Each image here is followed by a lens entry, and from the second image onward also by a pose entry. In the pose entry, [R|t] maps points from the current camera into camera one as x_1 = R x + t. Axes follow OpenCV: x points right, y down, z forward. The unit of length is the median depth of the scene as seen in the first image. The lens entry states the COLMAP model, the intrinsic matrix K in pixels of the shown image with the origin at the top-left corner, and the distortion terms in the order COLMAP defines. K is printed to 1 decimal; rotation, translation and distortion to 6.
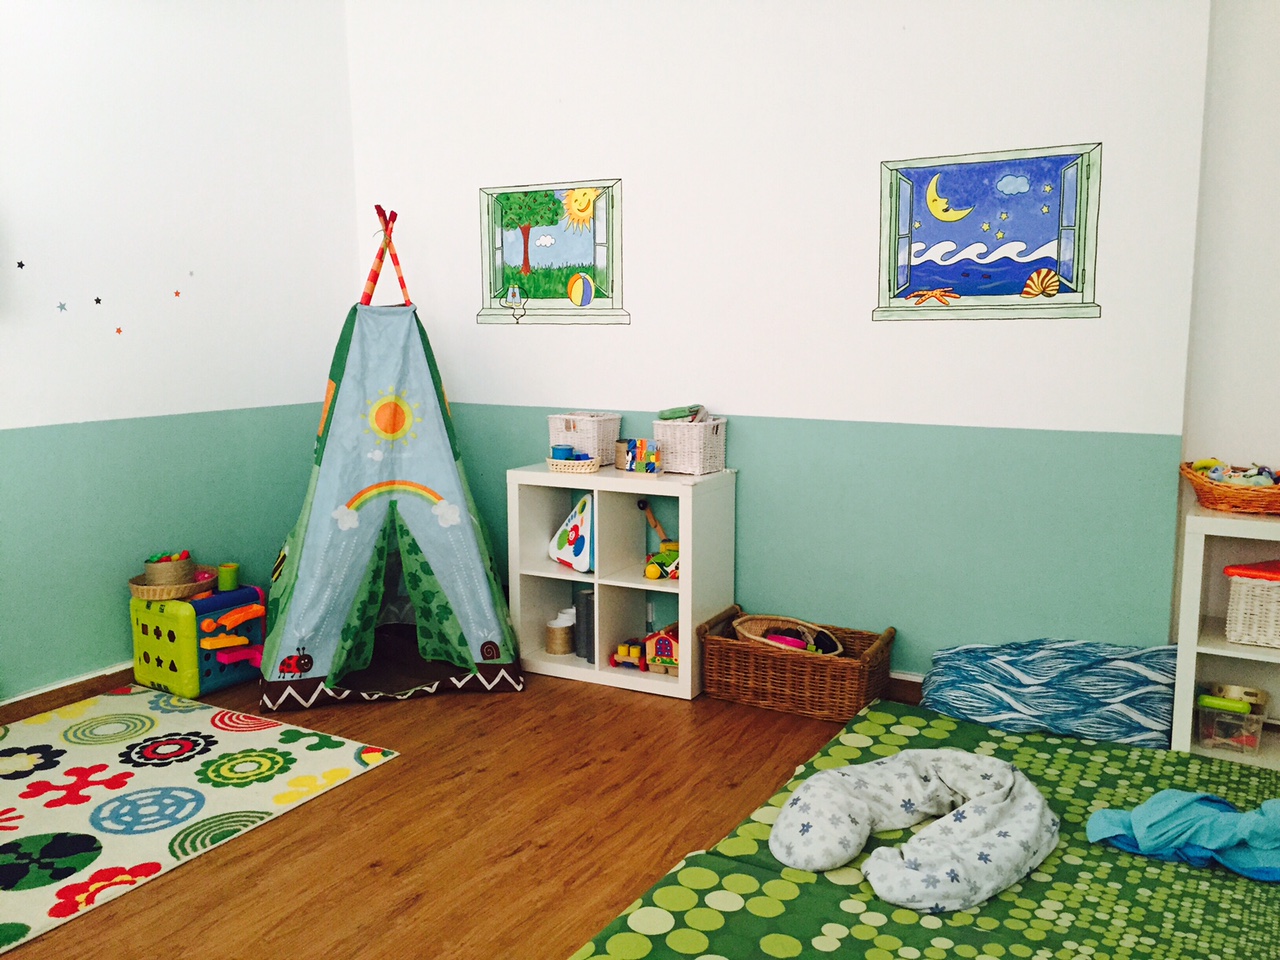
lens RADIAL K [[1089.5, 0, 641.4], [0, 1089.5, 478.9], [0, 0, 1]] dist [0.006879, -0.012614]
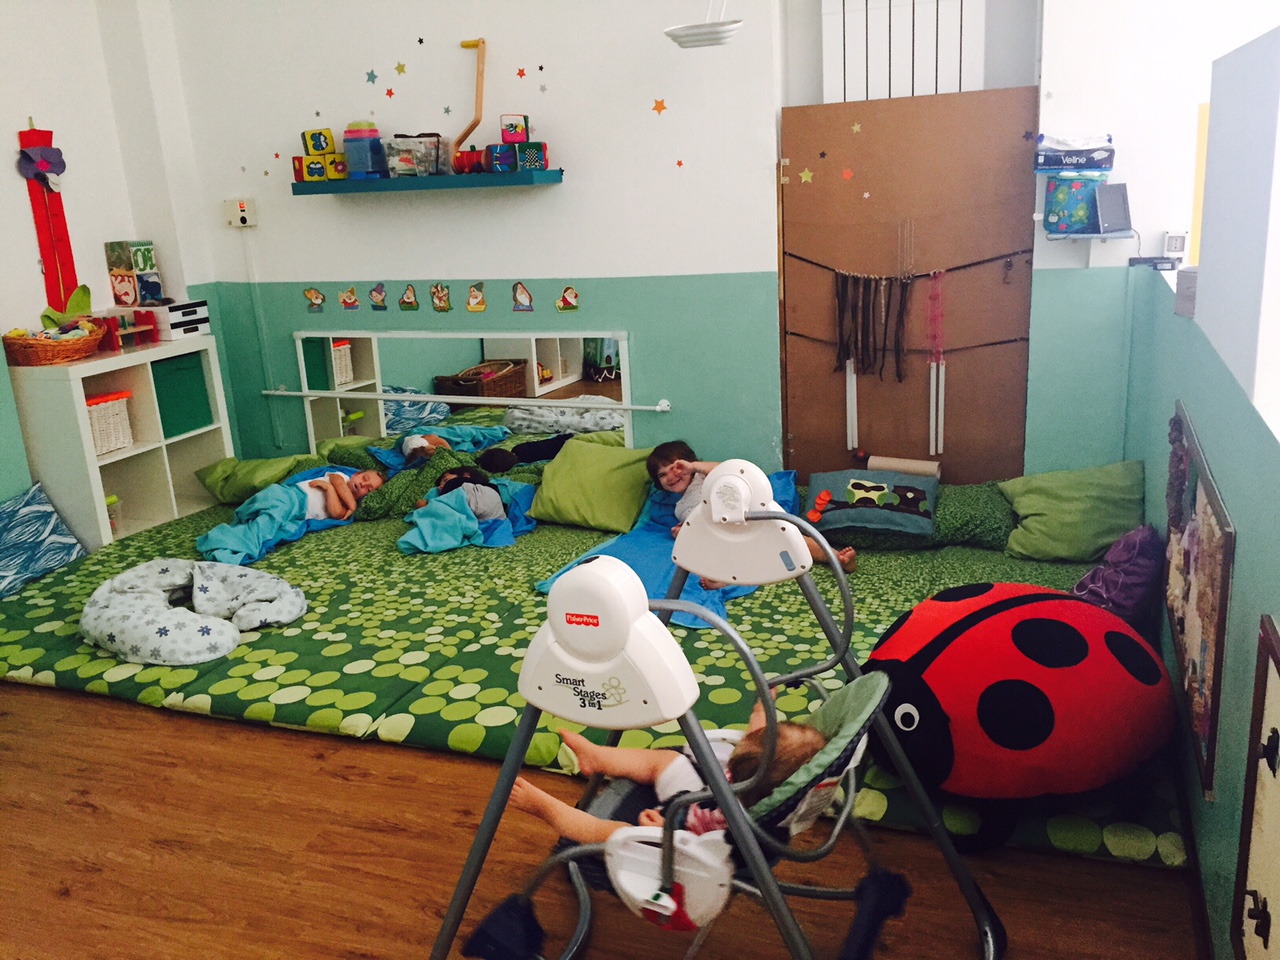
lens RADIAL K [[1089.5, 0, 641.9], [0, 1089.5, 477.5], [0, 0, 1]] dist [0.006879, -0.012614]
pose [[-0.155549, -0.265737, 0.951414, -1.132065], [0.198981, 0.934966, 0.293675, -0.116352], [-0.967580, 0.234994, -0.092557, 0.625480]]
